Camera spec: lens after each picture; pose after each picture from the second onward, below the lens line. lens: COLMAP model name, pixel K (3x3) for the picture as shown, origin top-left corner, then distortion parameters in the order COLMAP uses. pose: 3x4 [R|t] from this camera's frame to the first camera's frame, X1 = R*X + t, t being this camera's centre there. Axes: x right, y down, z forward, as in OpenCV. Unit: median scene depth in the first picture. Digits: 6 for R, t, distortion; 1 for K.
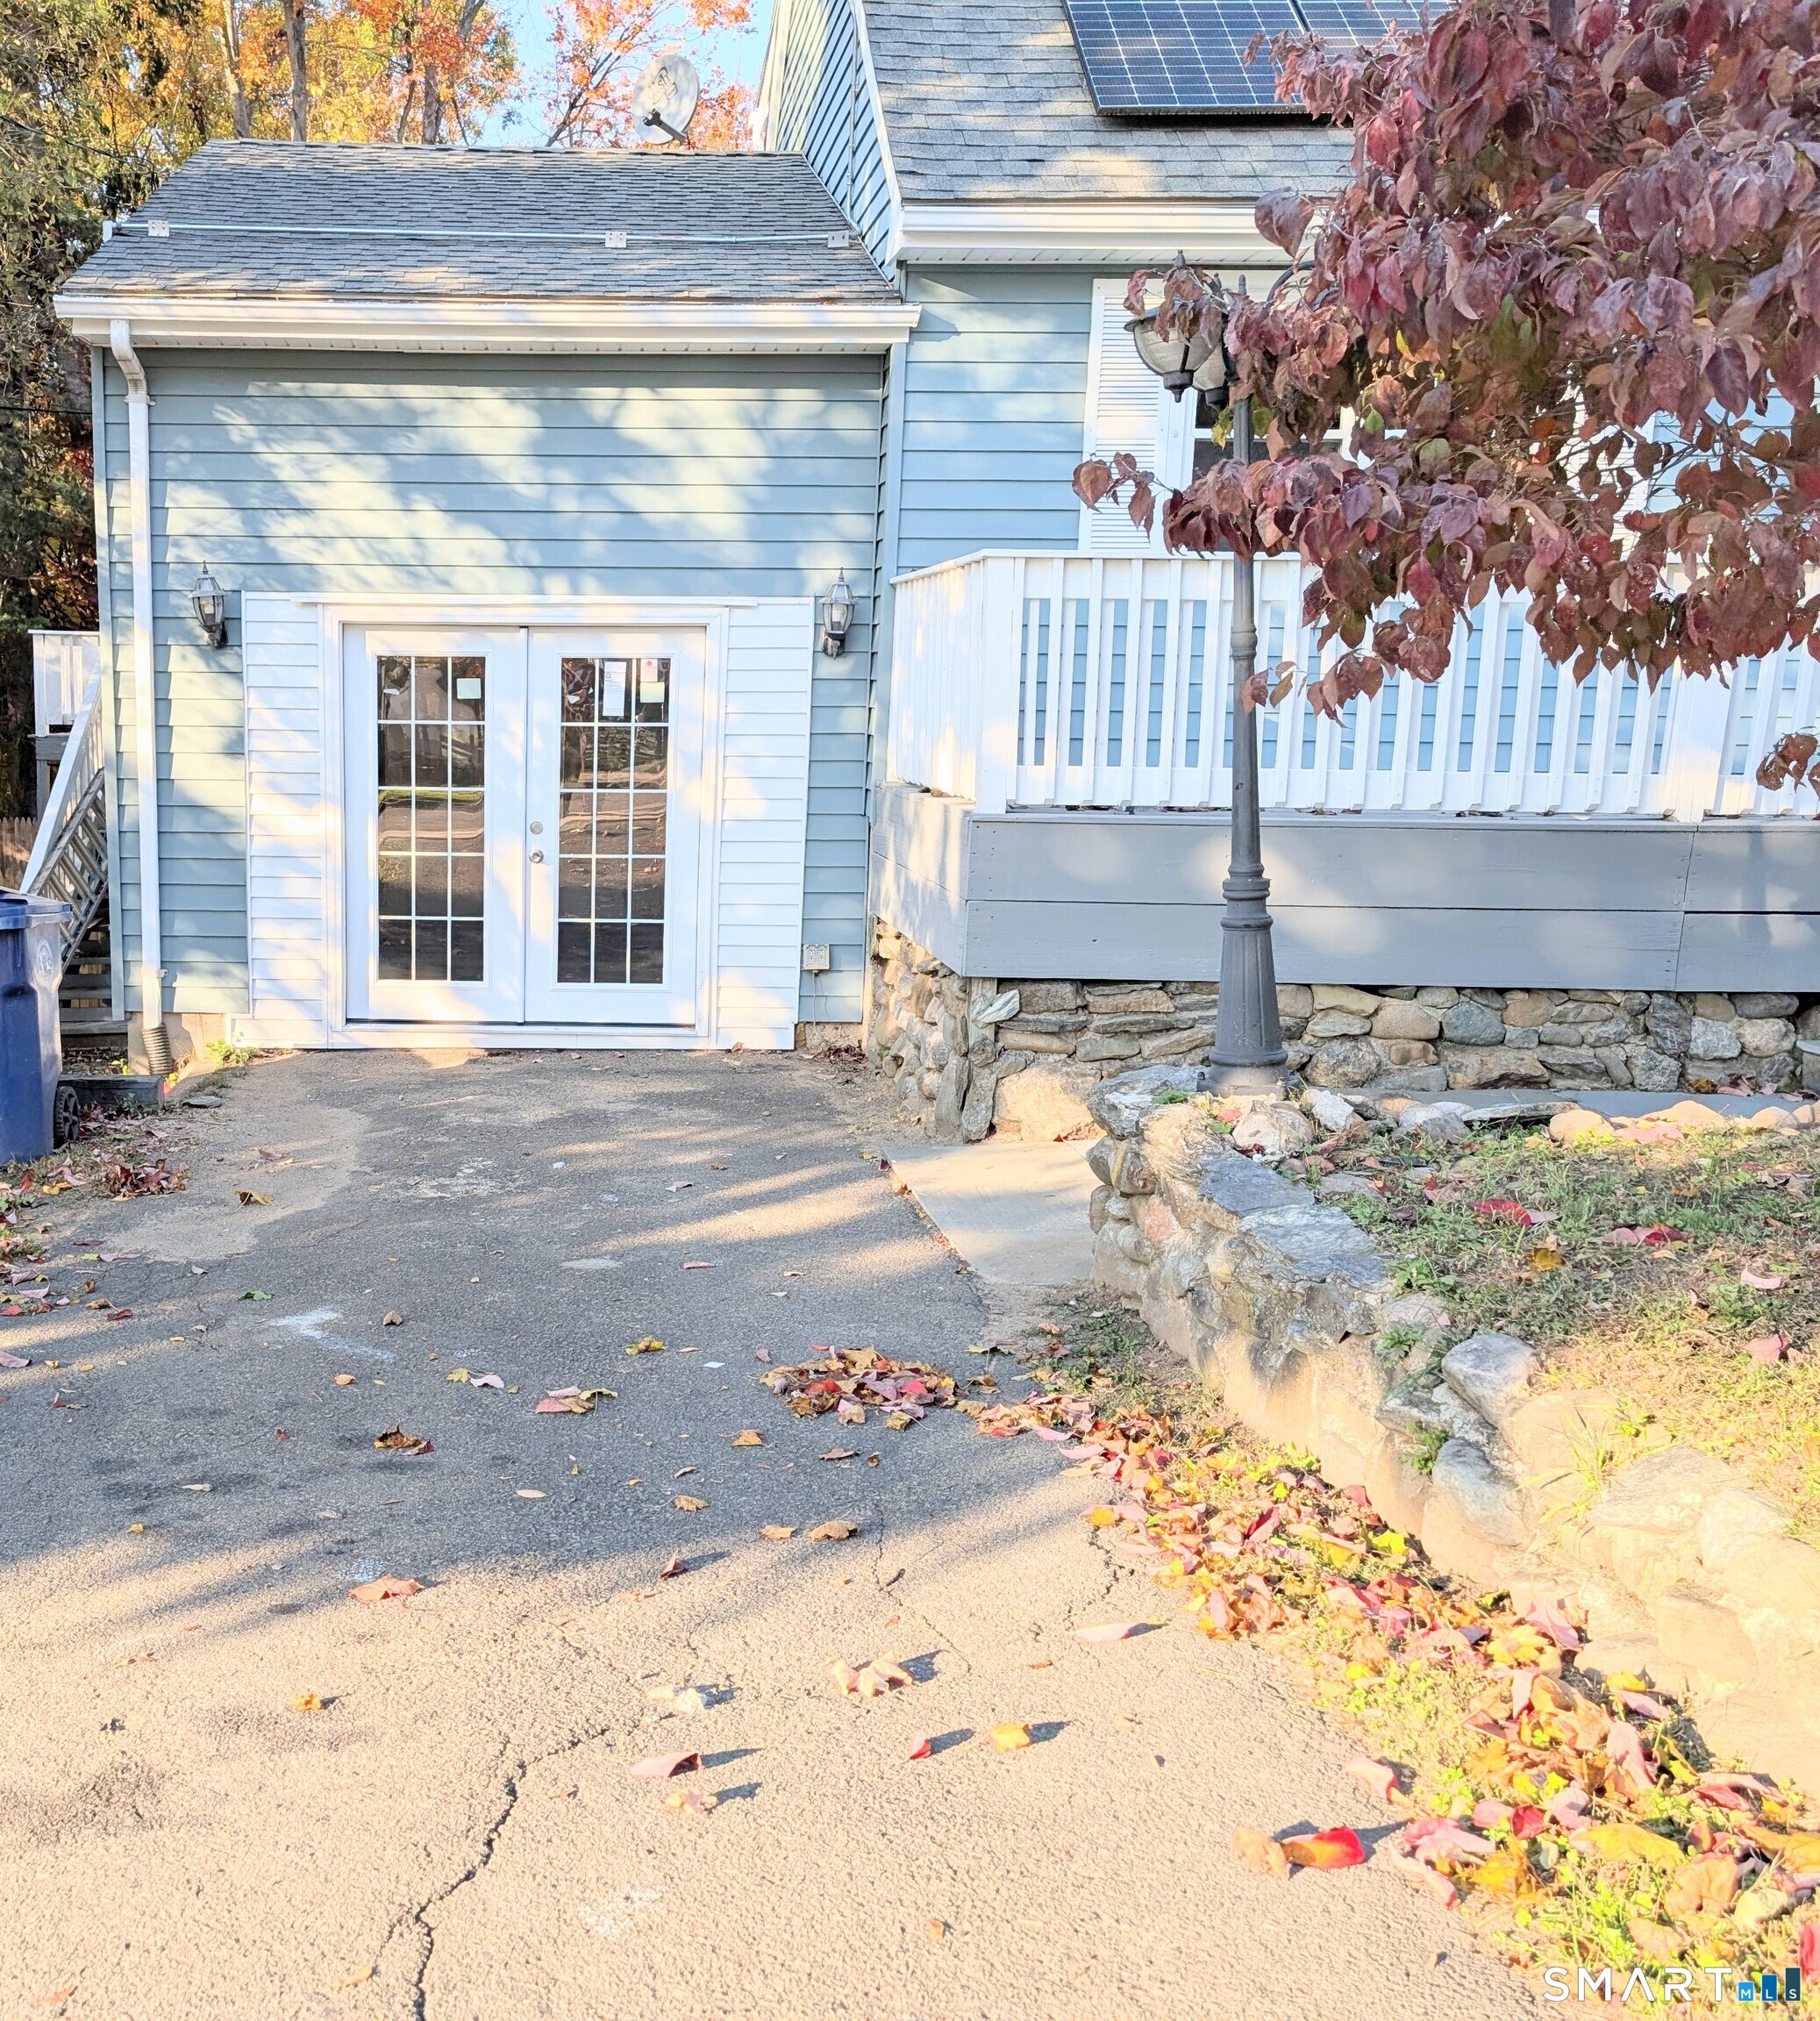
lens RADIAL K [[2168.1, 0, 909.5], [0, 2168.1, 1014.5], [0, 0, 1]] dist [0.064129, 0.000000]
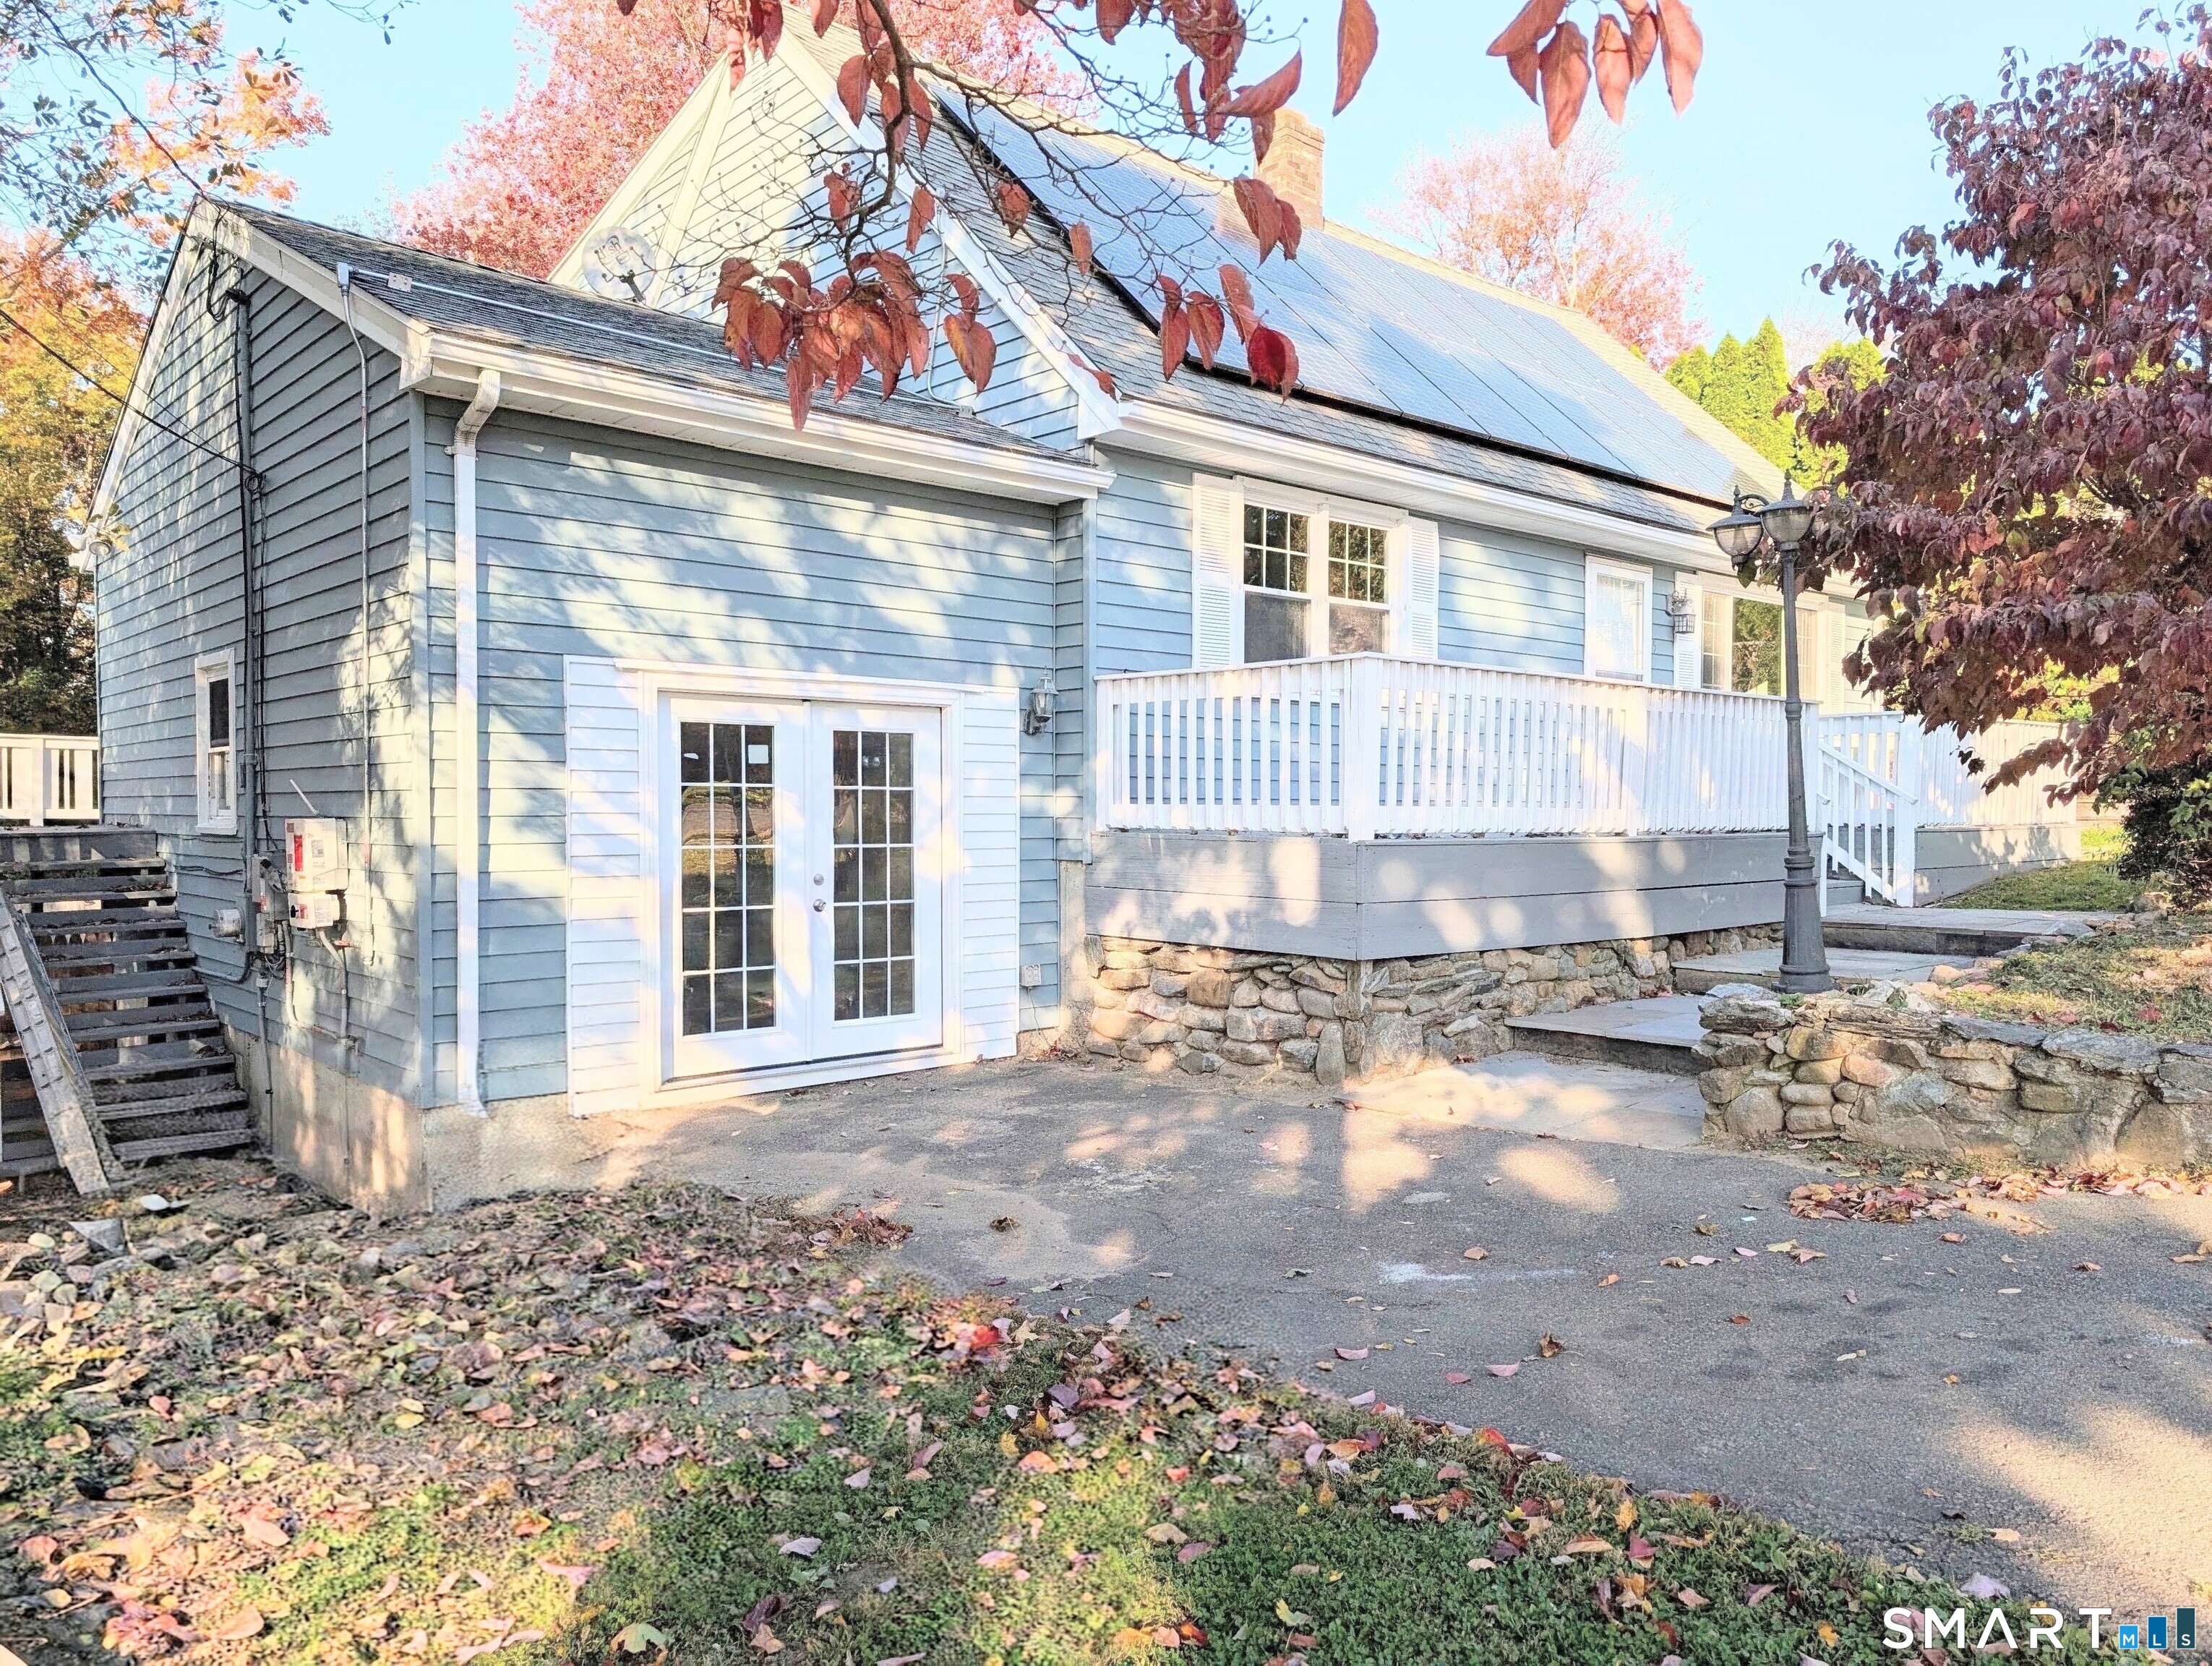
lens RADIAL K [[1602.0, 0, 1105.2], [0, 1602.0, 824.2], [0, 0, 1]] dist [0.011483, -0.011793]
pose [[0.704889, -0.008951, 0.709262, -0.649072], [0.116573, 0.987786, -0.103388, -0.013724], [-0.699673, 0.155558, 0.697323, 0.334213]]
